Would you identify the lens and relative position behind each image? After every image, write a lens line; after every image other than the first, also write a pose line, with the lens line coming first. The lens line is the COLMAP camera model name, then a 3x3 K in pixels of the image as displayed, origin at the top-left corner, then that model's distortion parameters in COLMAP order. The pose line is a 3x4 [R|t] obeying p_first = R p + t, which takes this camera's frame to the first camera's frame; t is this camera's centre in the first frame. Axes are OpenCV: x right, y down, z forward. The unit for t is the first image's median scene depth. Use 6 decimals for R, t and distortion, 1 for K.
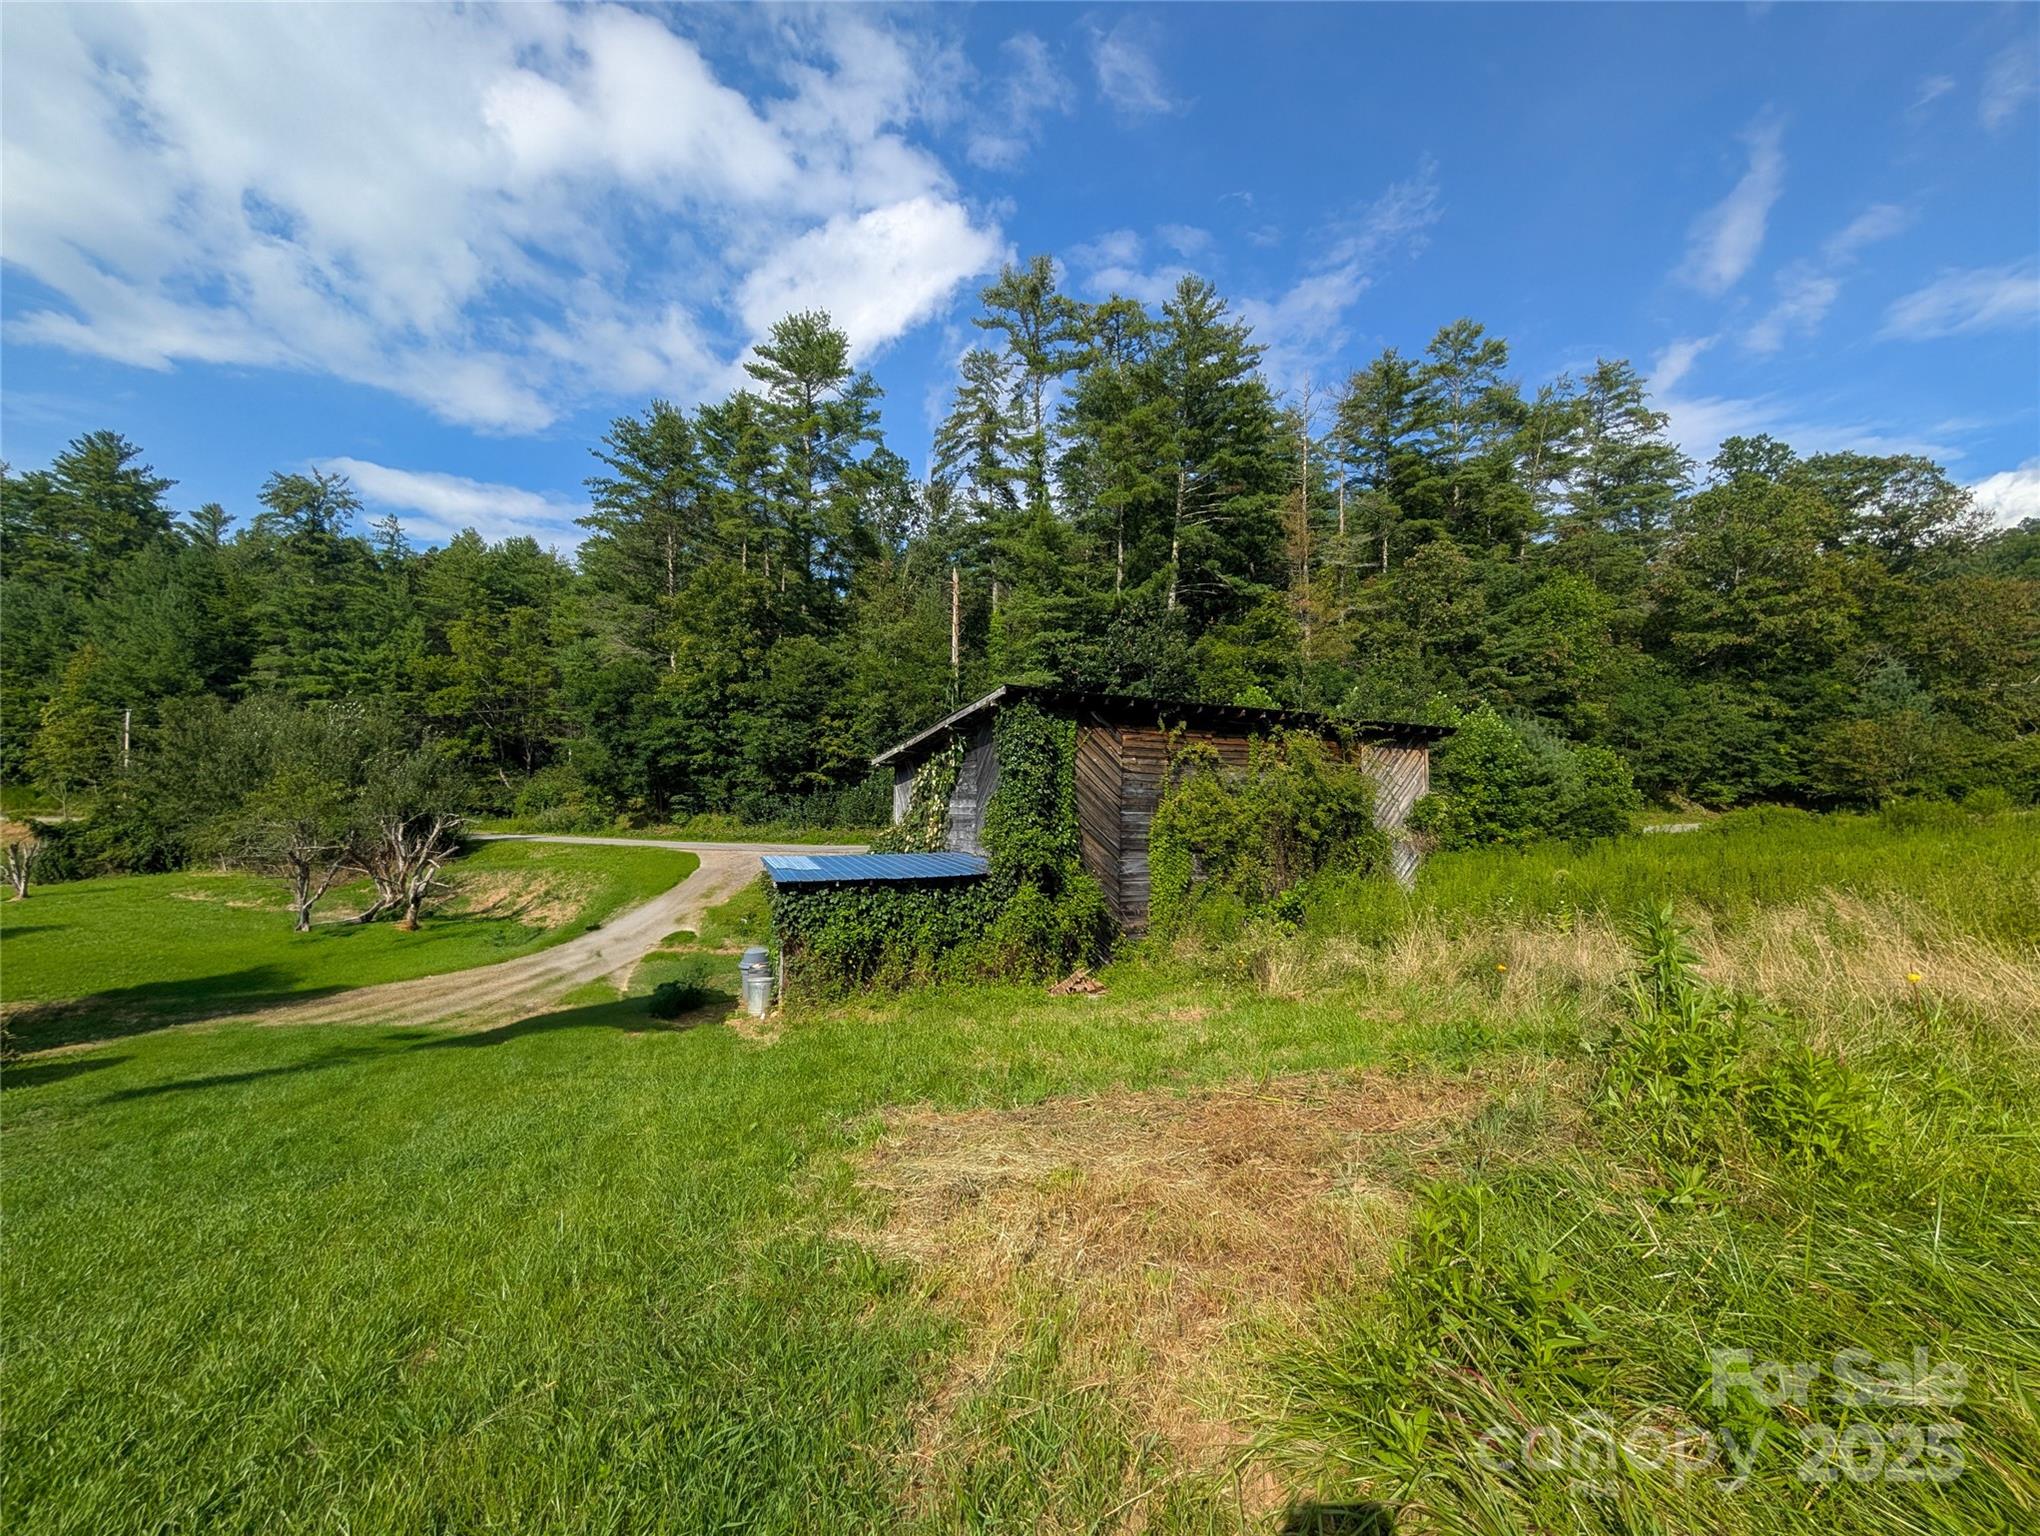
lens RADIAL K [[780.8, 0, 999.6], [0, 780.8, 769.6], [0, 0, 1]] dist [-0.005664, 0.000256]
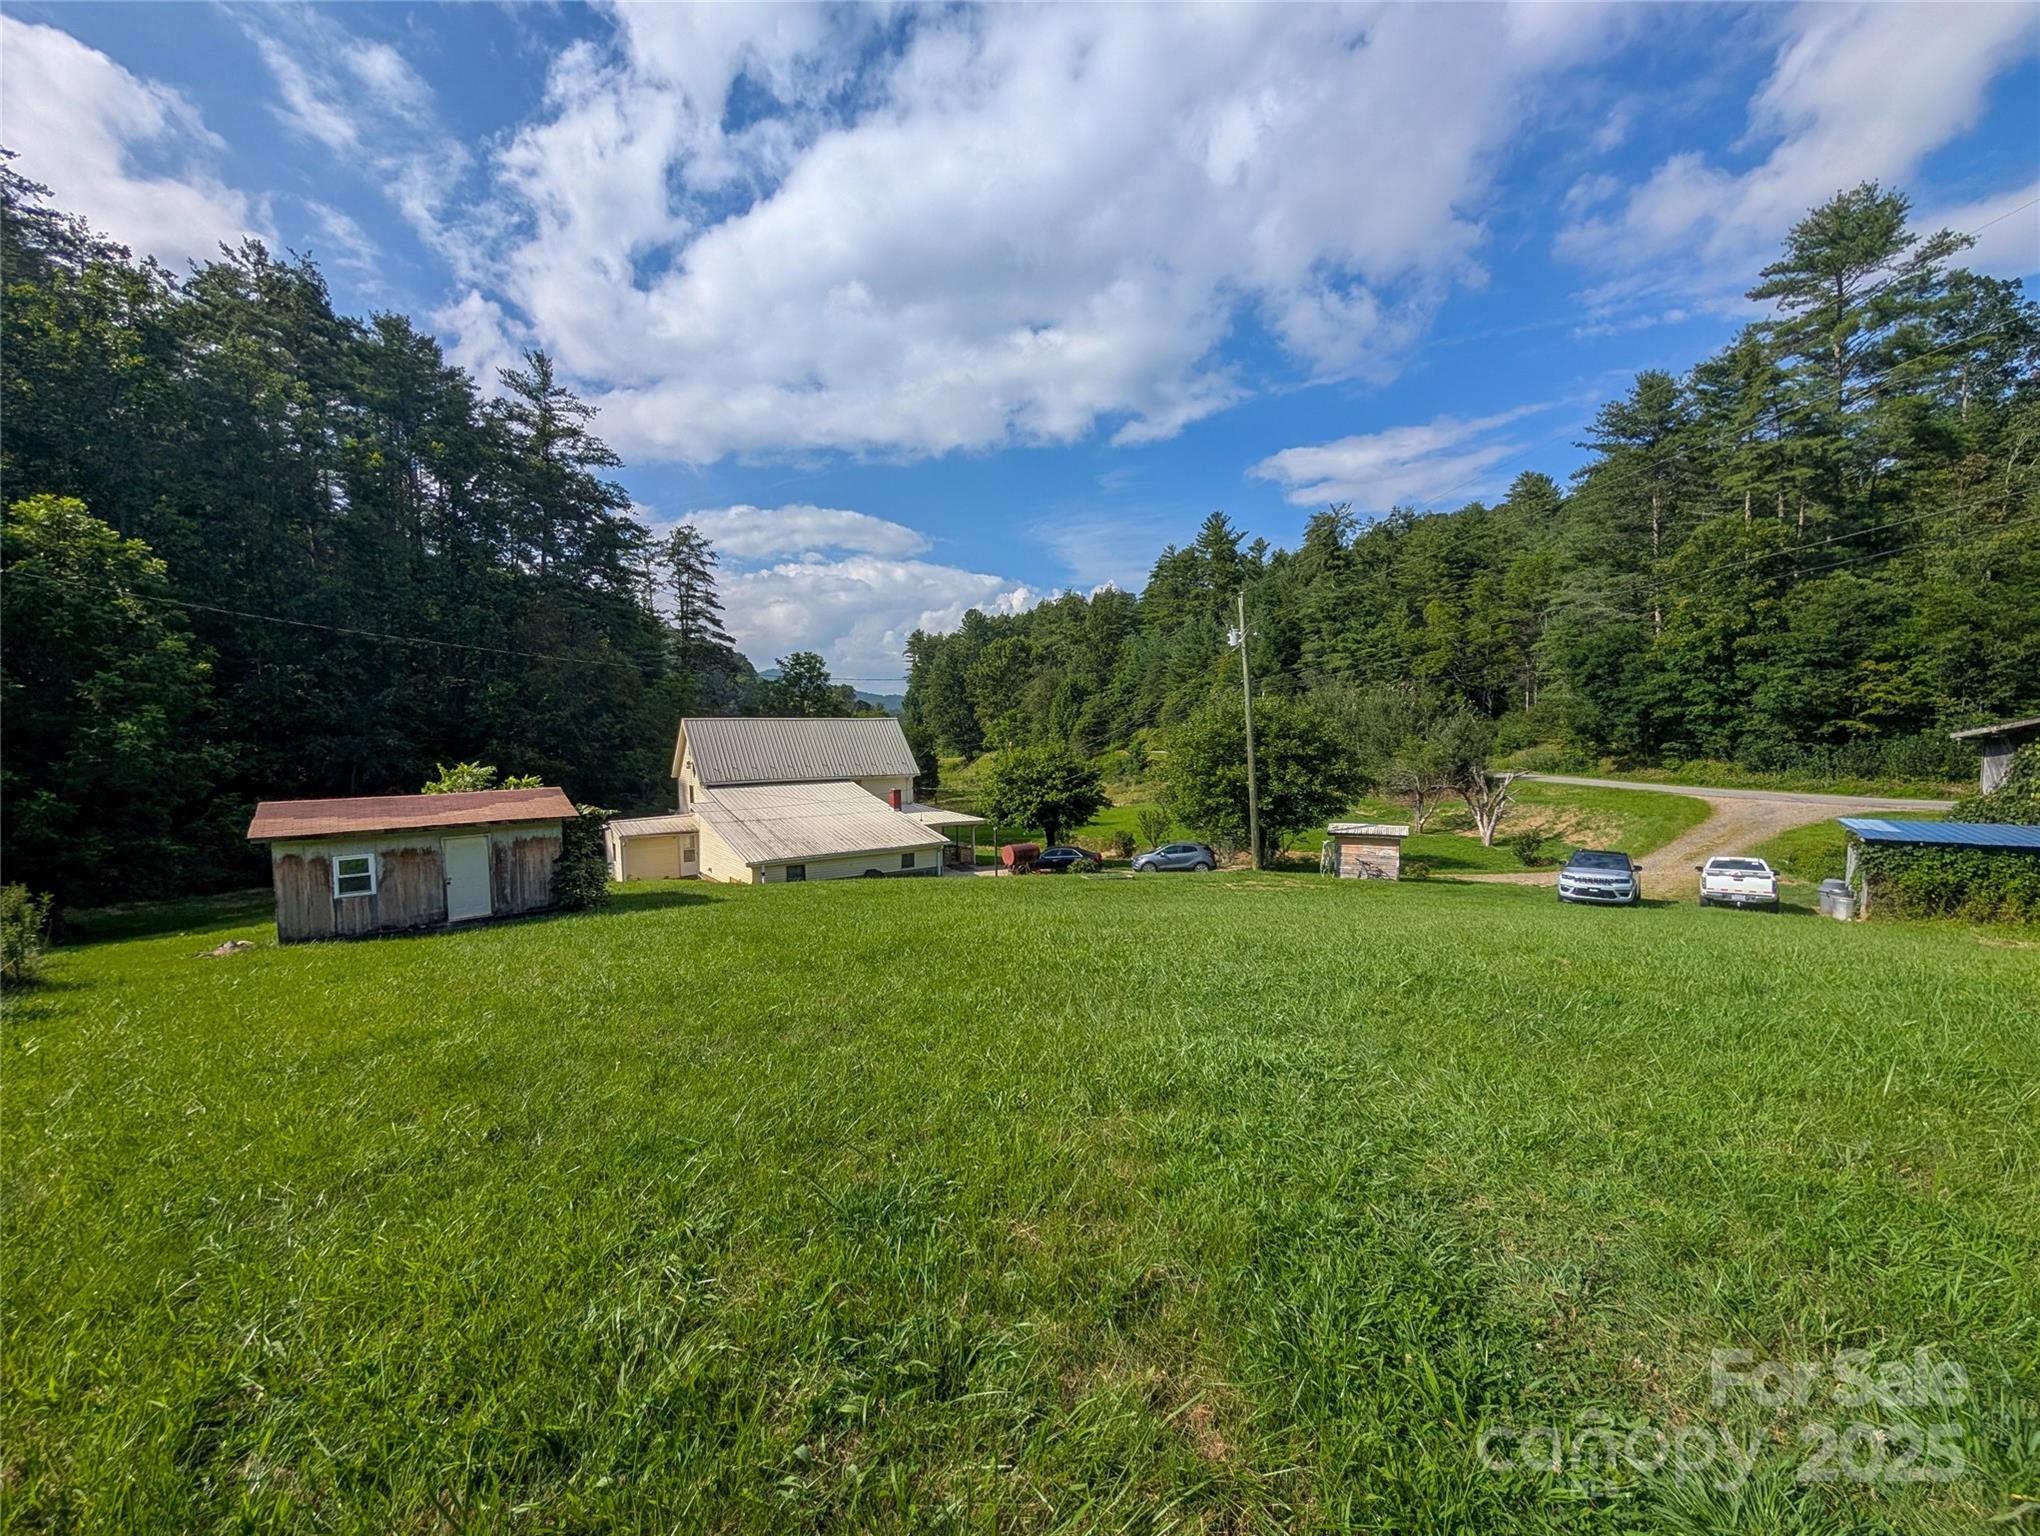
lens RADIAL K [[780.8, 0, 999.6], [0, 780.8, 769.6], [0, 0, 1]] dist [-0.005664, 0.000256]
pose [[0.511288, 0.031436, -0.858834, 0.048691], [0.054885, 0.996096, 0.069134, -0.059136], [0.857655, -0.082484, 0.507567, -0.382730]]
